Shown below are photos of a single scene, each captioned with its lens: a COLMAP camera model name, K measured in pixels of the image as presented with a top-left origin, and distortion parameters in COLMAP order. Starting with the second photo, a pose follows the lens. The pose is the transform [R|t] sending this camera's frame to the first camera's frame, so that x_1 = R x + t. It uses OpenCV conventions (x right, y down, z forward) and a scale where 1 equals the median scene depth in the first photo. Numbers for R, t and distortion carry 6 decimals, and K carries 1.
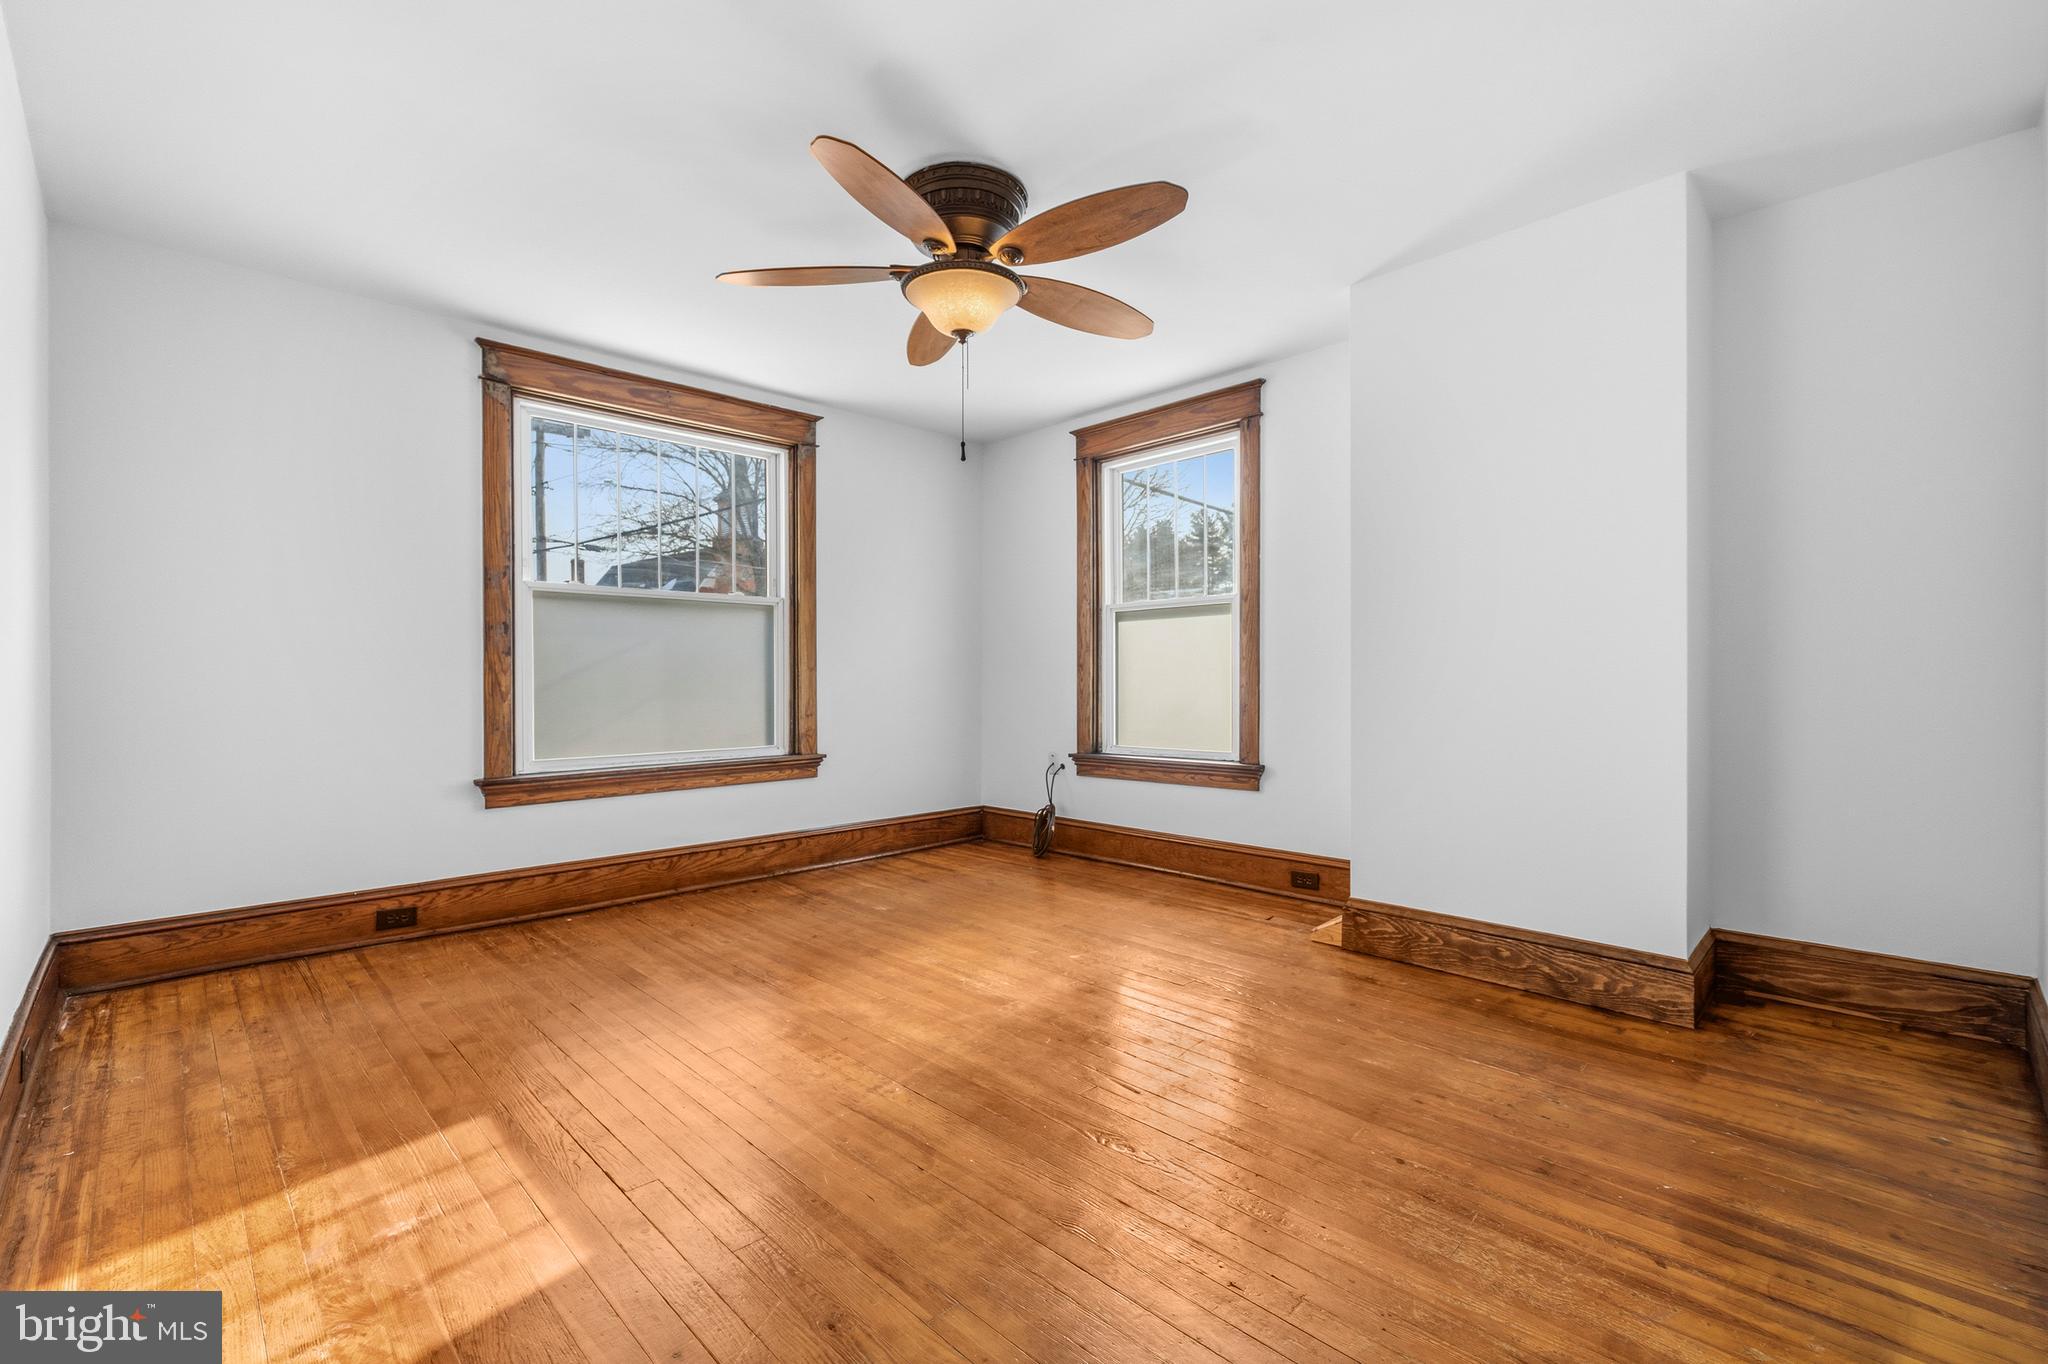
lens RADIAL K [[883.1, 0, 1013.9], [0, 883.1, 675.4], [0, 0, 1]] dist [0.000324, -0.000255]
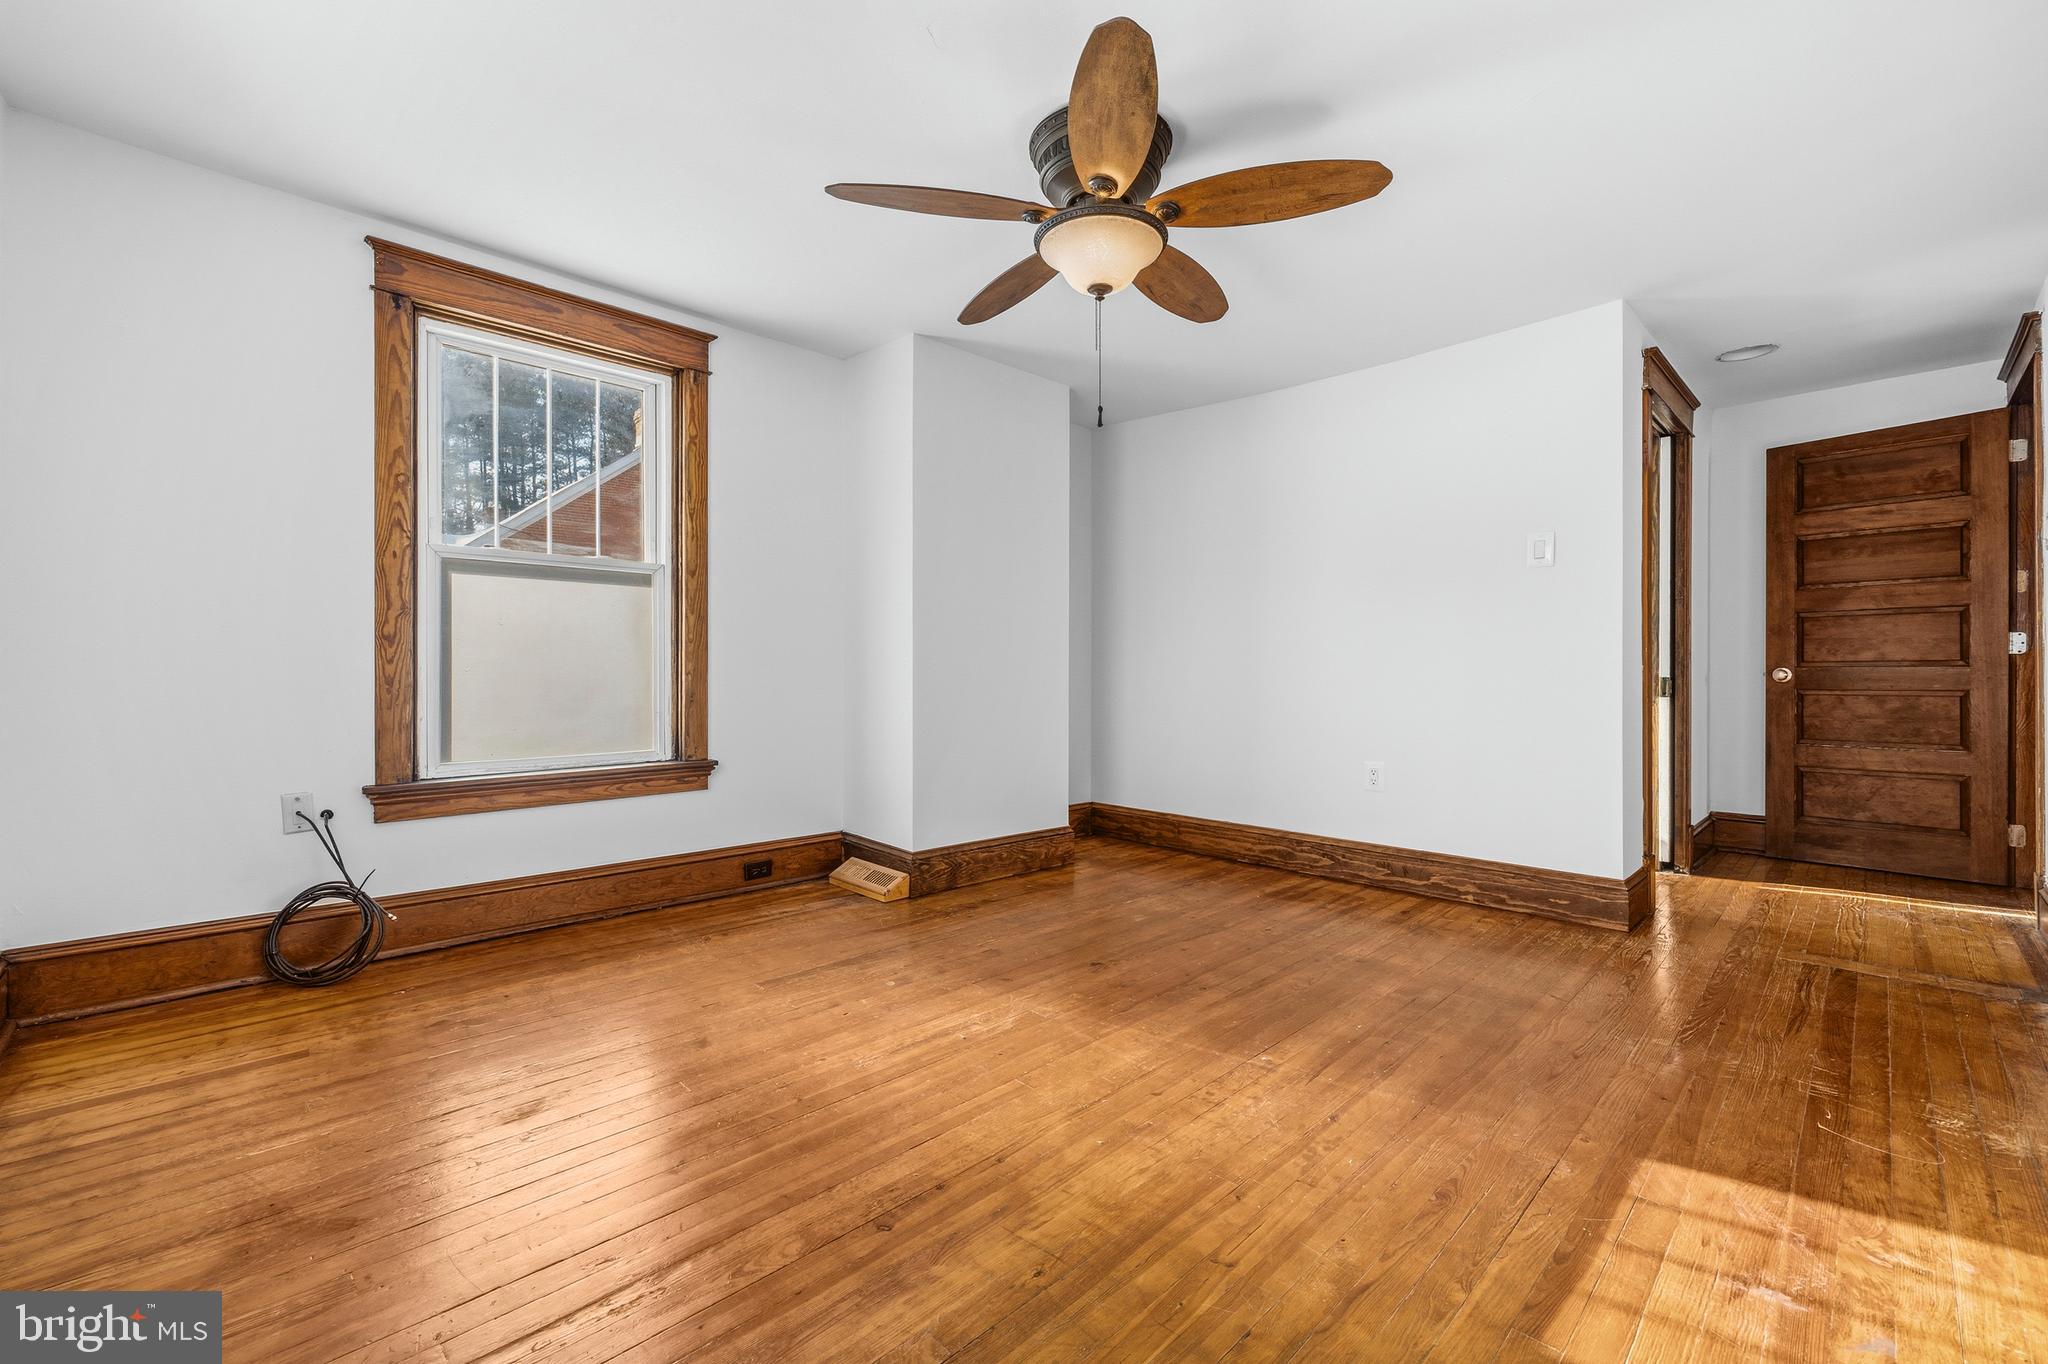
lens RADIAL K [[842.4, 0, 1023.8], [0, 842.4, 678.6], [0, 0, 1]] dist [-0.000728, -0.000091]
pose [[-0.002793, -0.000918, 0.999996, -0.828614], [-0.011335, 0.999935, 0.000886, 0.018069], [-0.999932, -0.011333, -0.002803, 0.952825]]
